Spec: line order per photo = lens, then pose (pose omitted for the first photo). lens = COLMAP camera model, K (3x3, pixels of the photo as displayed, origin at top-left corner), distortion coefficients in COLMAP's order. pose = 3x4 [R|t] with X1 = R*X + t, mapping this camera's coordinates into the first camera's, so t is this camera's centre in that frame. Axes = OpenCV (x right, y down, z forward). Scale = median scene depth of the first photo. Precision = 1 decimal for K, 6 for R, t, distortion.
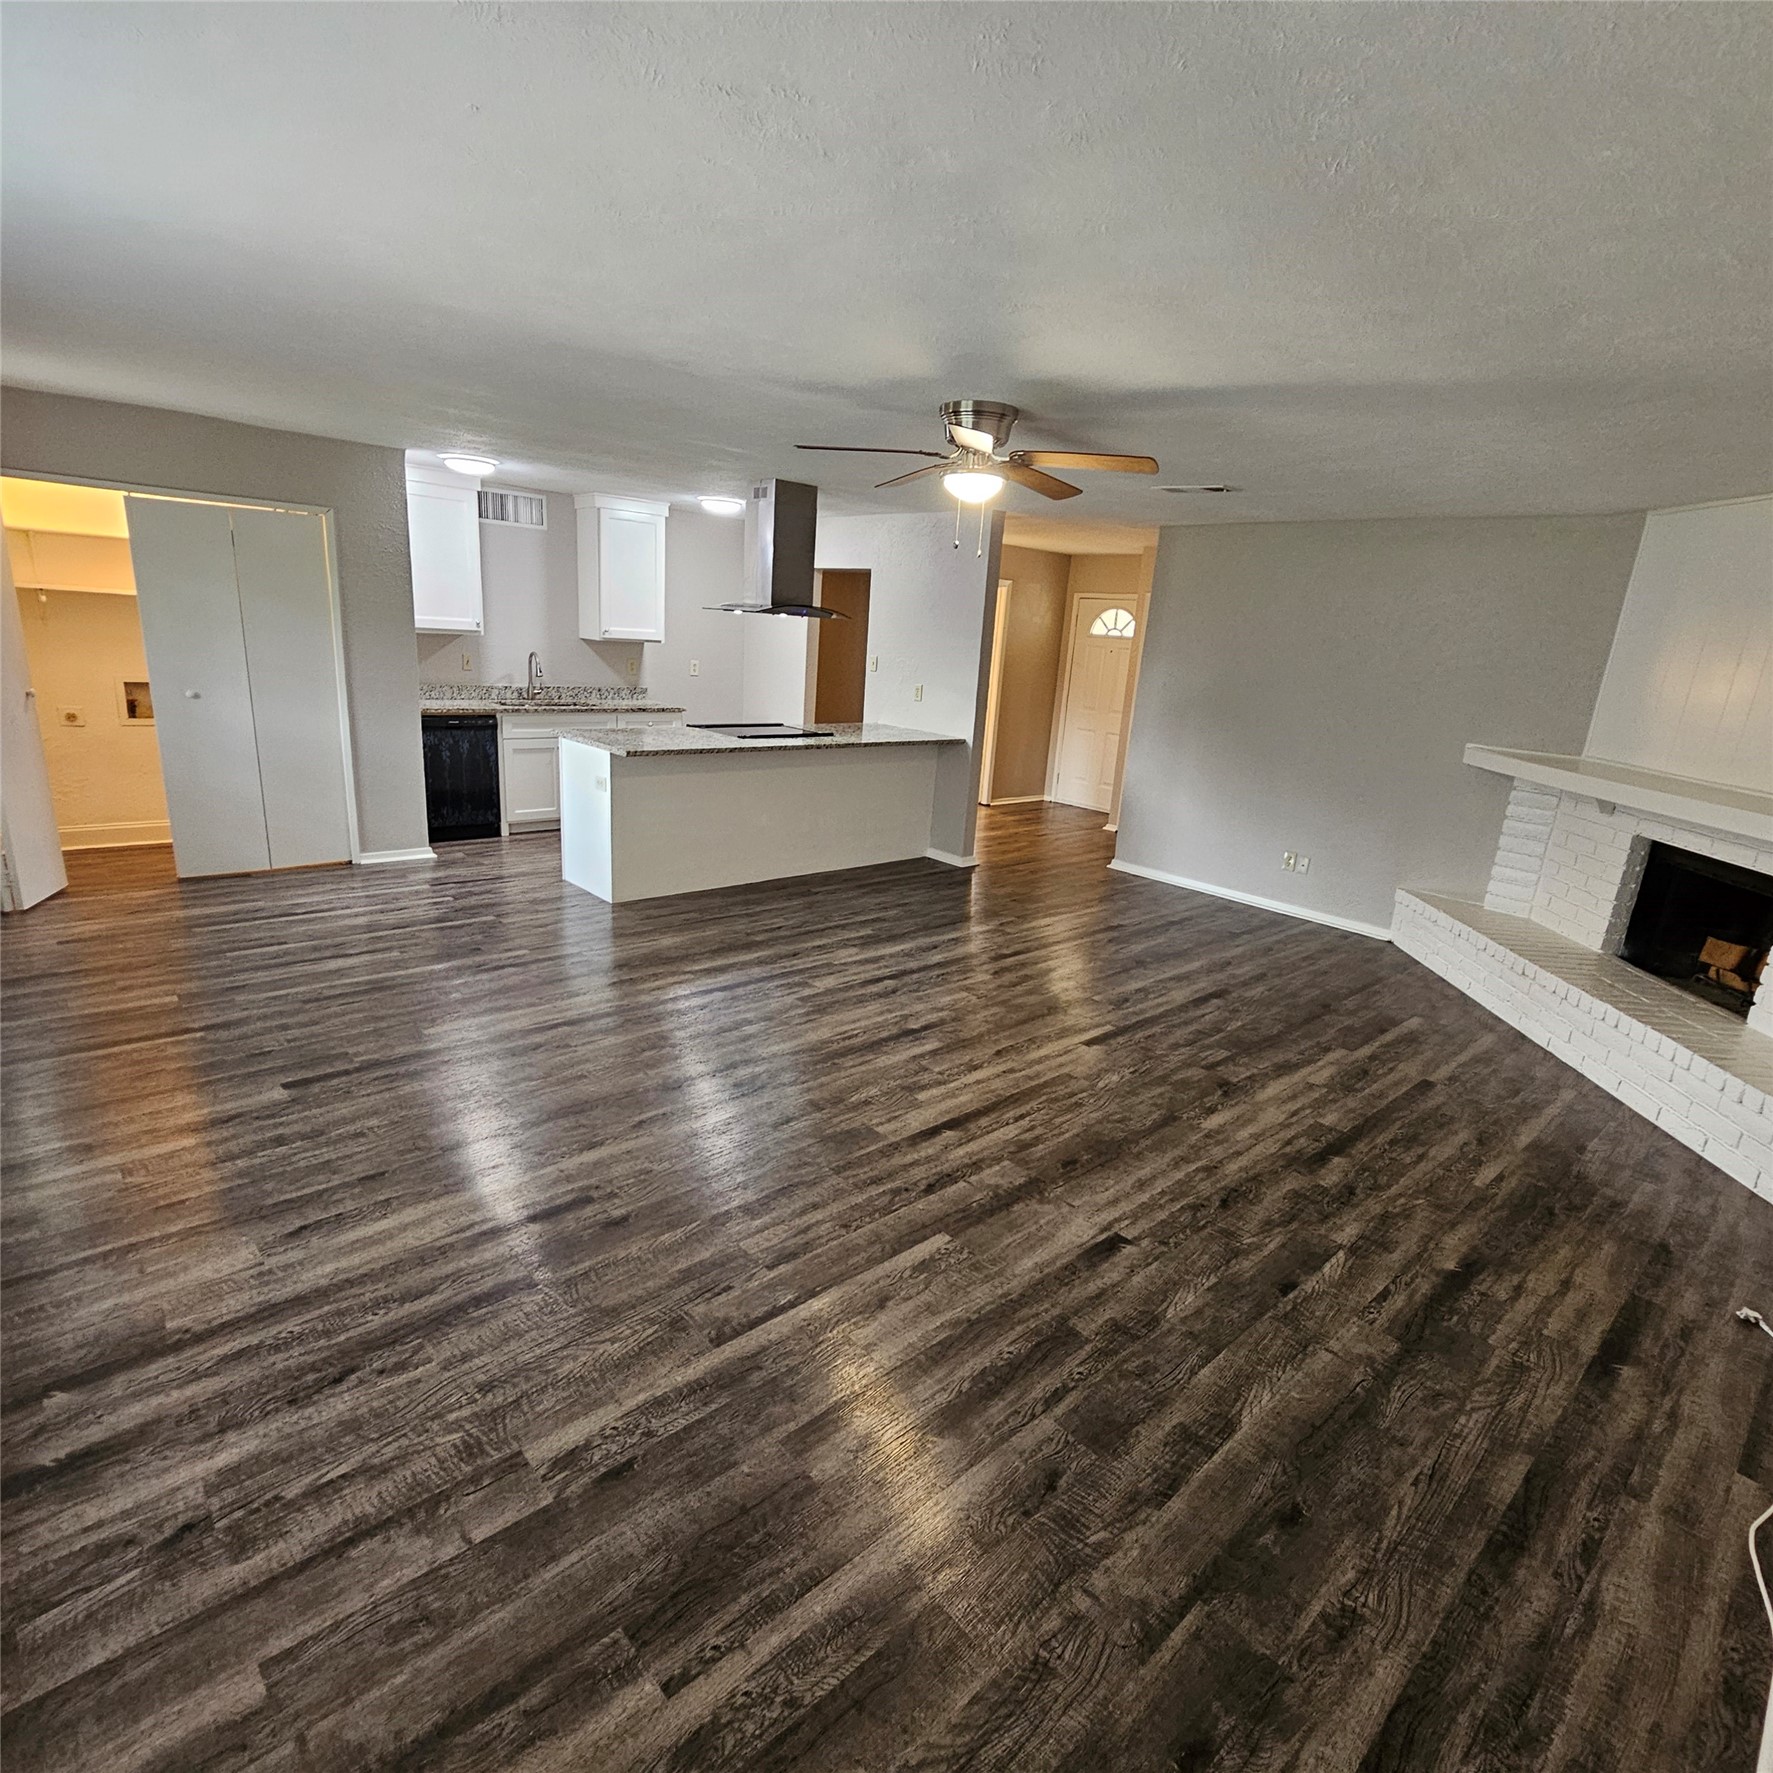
lens RADIAL K [[974.2, 0, 892.6], [0, 974.2, 913.2], [0, 0, 1]] dist [-0.002479, -0.001838]
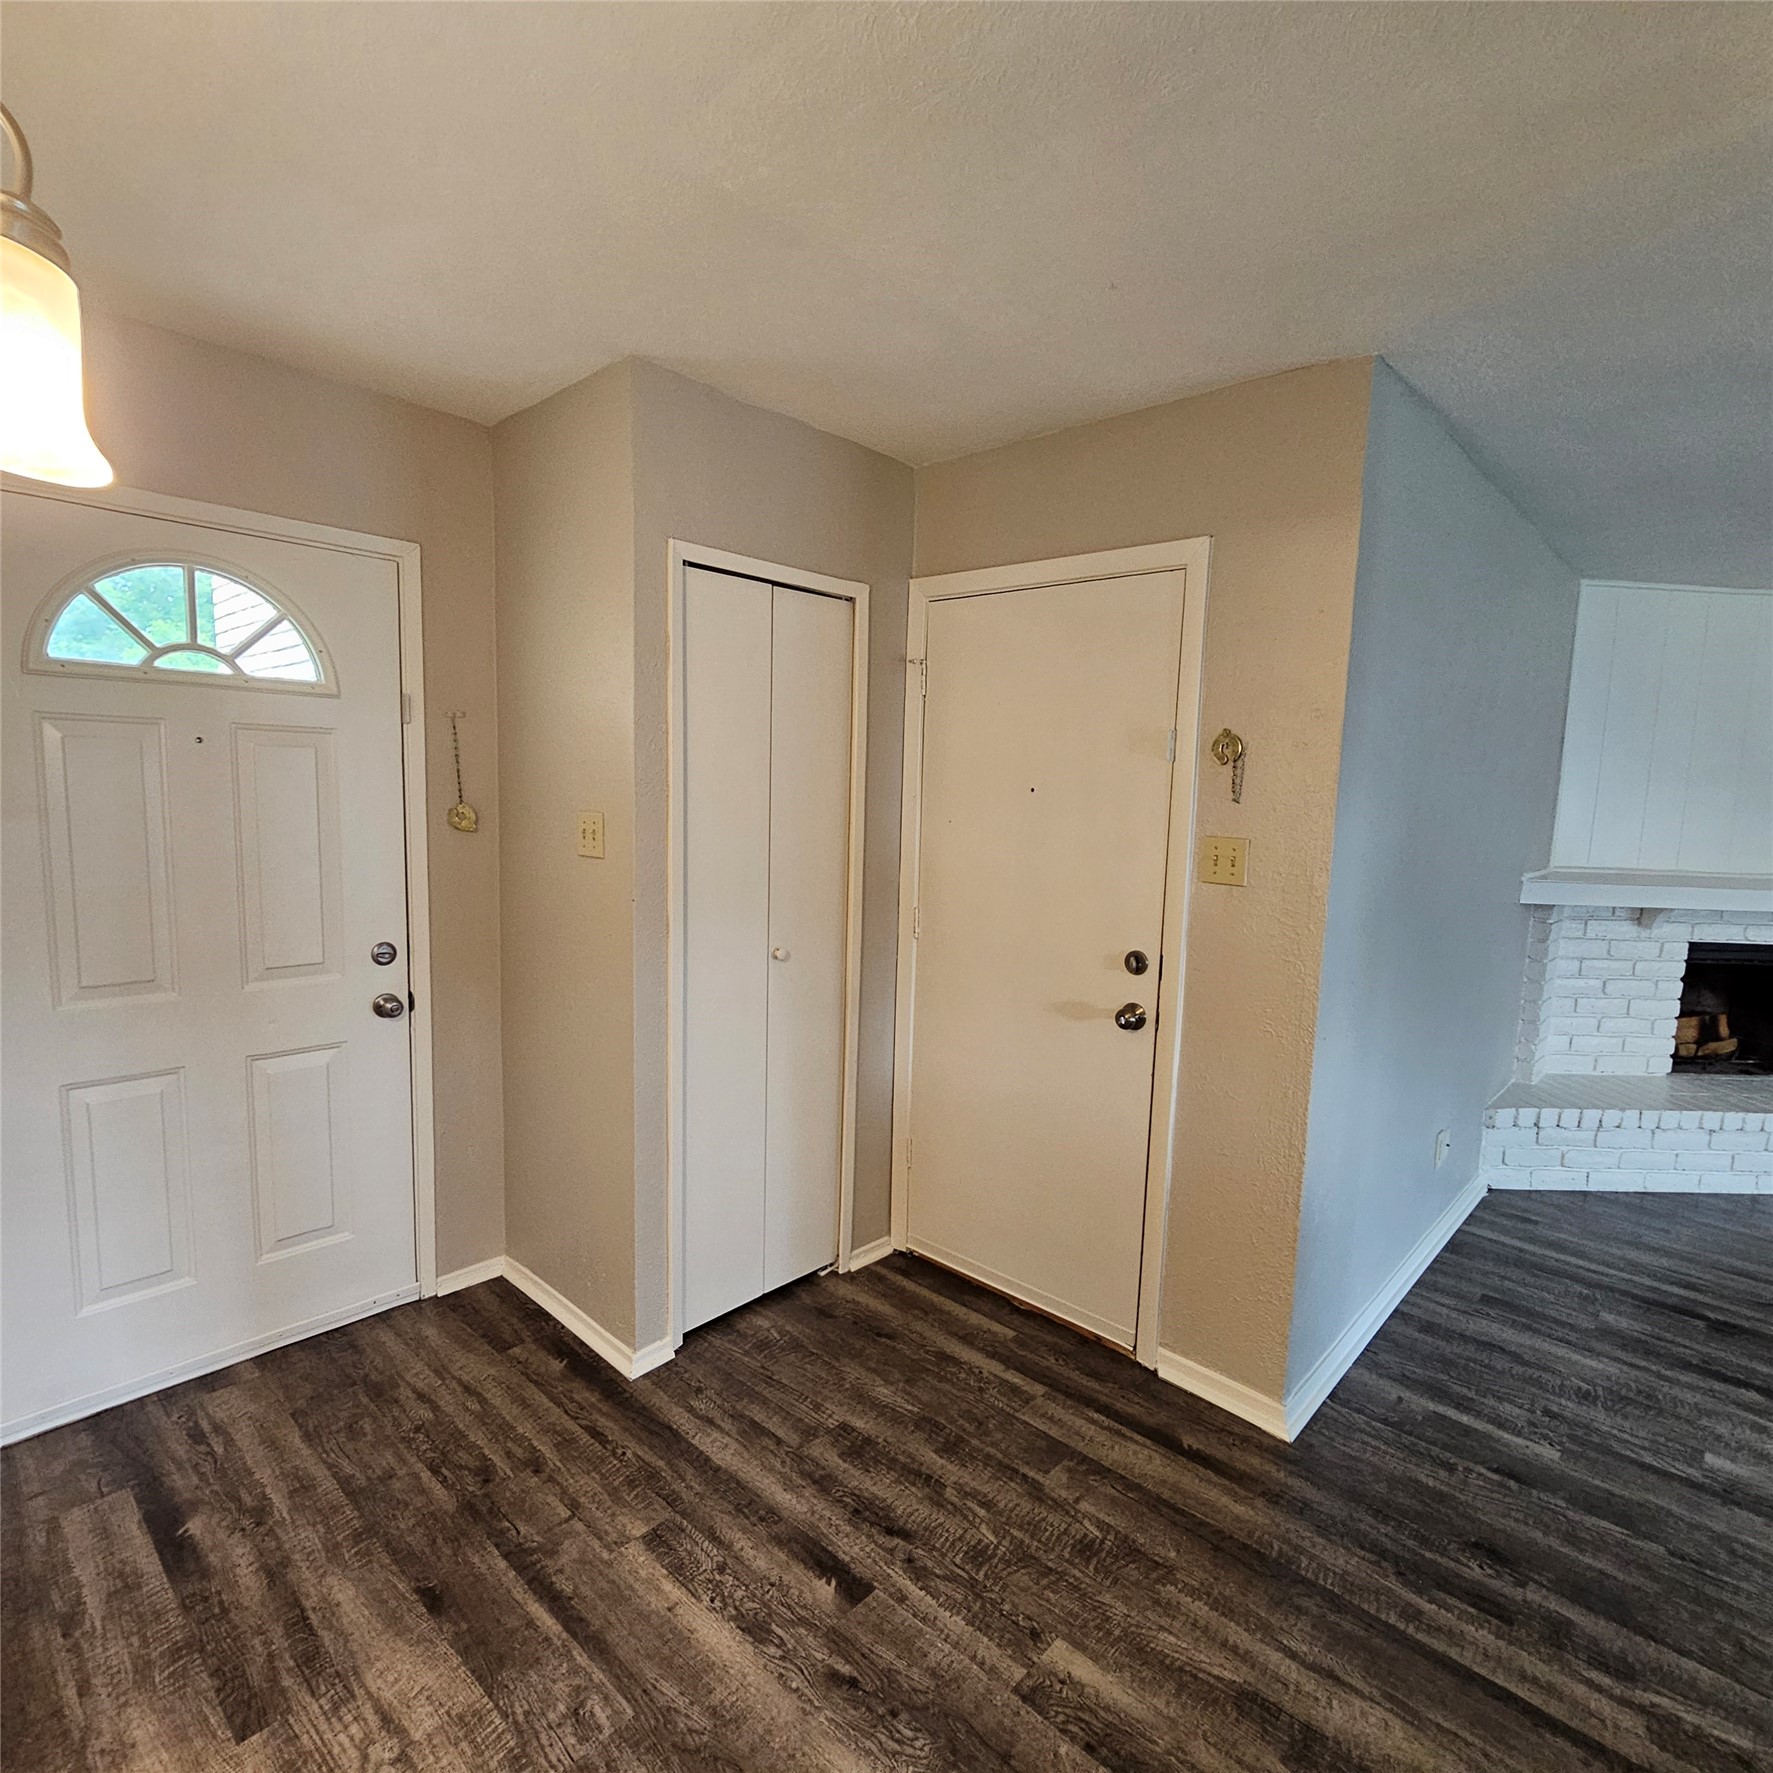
lens RADIAL K [[976.7, 0, 890.0], [0, 976.7, 906.0], [0, 0, 1]] dist [-0.004743, 0.002983]
pose [[-0.078222, -0.198050, 0.977066, -0.058089], [0.243986, 0.946462, 0.211380, -0.453450], [-0.966619, 0.254925, -0.025713, 1.615863]]
